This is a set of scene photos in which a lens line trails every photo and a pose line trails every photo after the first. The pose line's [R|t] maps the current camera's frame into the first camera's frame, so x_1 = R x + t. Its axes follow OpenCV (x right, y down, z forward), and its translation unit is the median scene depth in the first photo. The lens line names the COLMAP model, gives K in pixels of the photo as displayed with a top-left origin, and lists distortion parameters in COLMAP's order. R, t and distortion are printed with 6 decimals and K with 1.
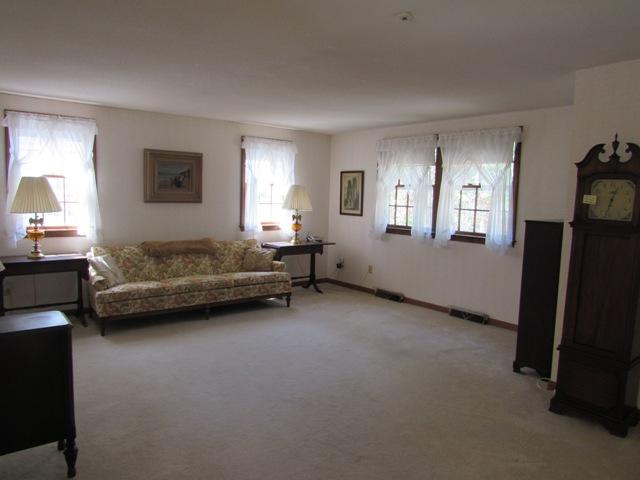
lens RADIAL K [[456.4, 0, 320.0], [0, 456.4, 240.0], [0, 0, 1]] dist [-0.028632, 0.006920]
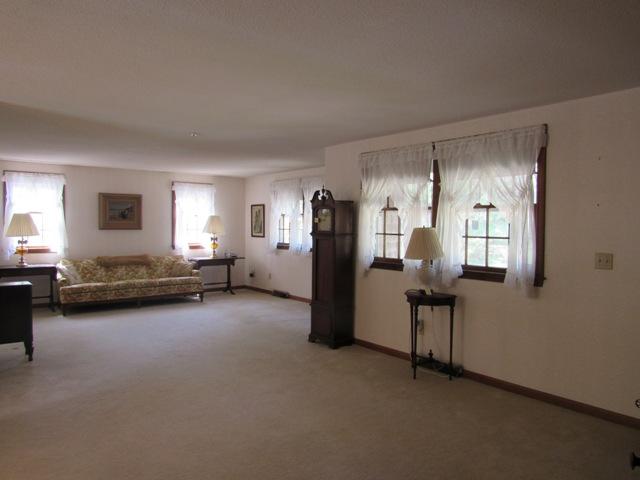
lens RADIAL K [[456.4, 0, 320.0], [0, 456.4, 240.0], [0, 0, 1]] dist [-0.028632, 0.006920]
pose [[0.999816, -0.019075, 0.002060, 0.305187], [0.019169, 0.997674, -0.065415, 0.056957], [-0.000808, 0.065443, 0.997856, -0.427392]]
